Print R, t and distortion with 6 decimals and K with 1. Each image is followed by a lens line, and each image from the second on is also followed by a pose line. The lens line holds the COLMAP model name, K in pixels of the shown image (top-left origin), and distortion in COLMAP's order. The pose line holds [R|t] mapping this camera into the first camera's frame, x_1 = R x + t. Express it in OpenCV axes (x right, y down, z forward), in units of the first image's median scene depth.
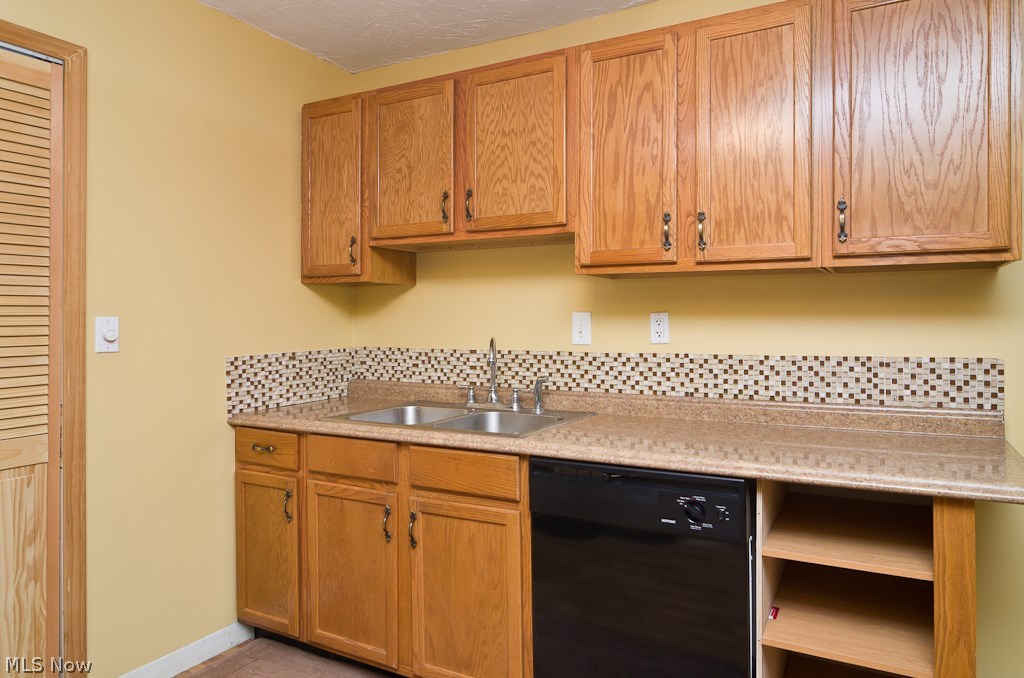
lens RADIAL K [[638.8, 0, 548.6], [0, 638.8, 324.4], [0, 0, 1]] dist [0.000749, 0.000249]
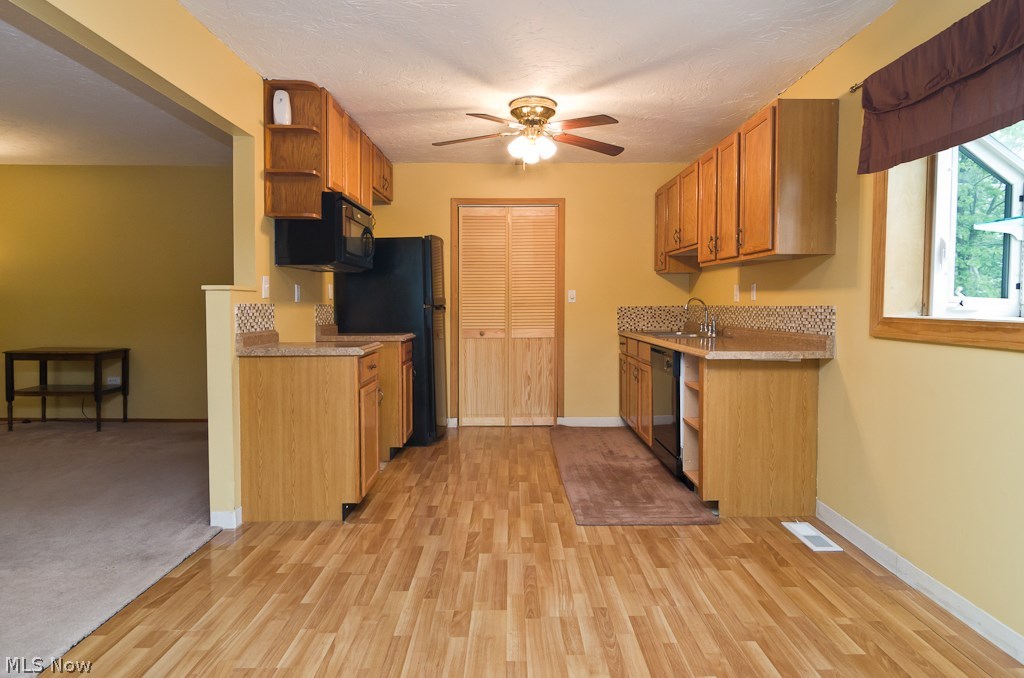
lens RADIAL K [[598.7, 0, 513.5], [0, 598.7, 322.8], [0, 0, 1]] dist [0.000094, 0.000011]
pose [[0.463250, 0.033033, -0.885612, 1.480818], [-0.004213, 0.999376, 0.035073, 0.038687], [0.886218, -0.012517, 0.463100, -0.447908]]
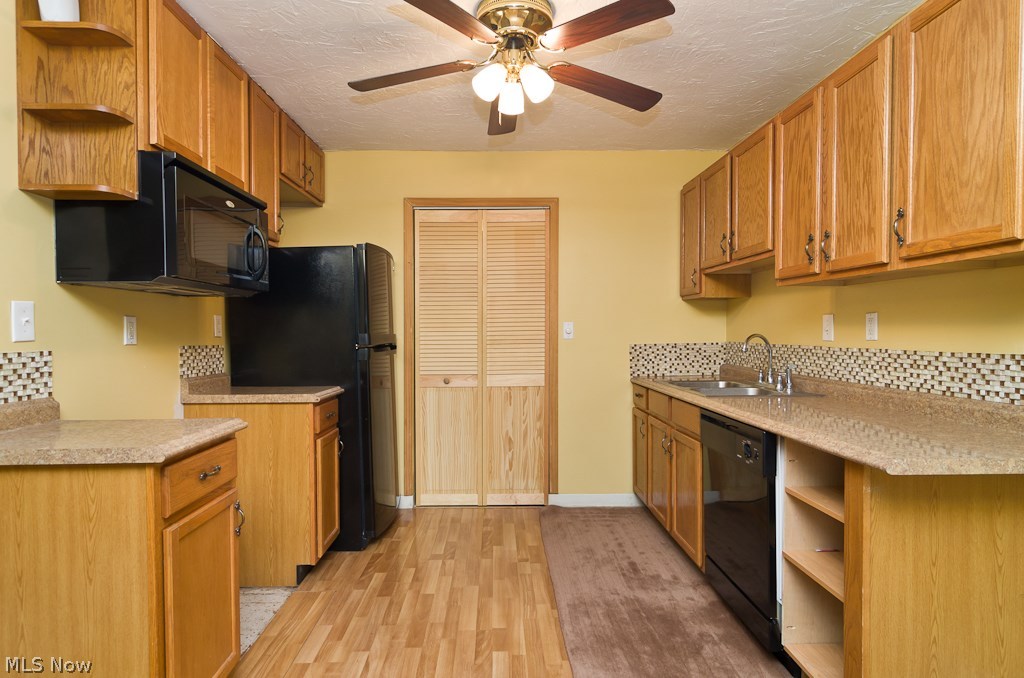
lens RADIAL K [[561.4, 0, 499.2], [0, 561.4, 341.7], [0, 0, 1]] dist [0.001063, 0.000236]
pose [[0.466553, 0.018698, -0.884296, 0.801699], [-0.001699, 0.999794, 0.020244, 0.014568], [0.884492, -0.007942, 0.466488, -0.064470]]
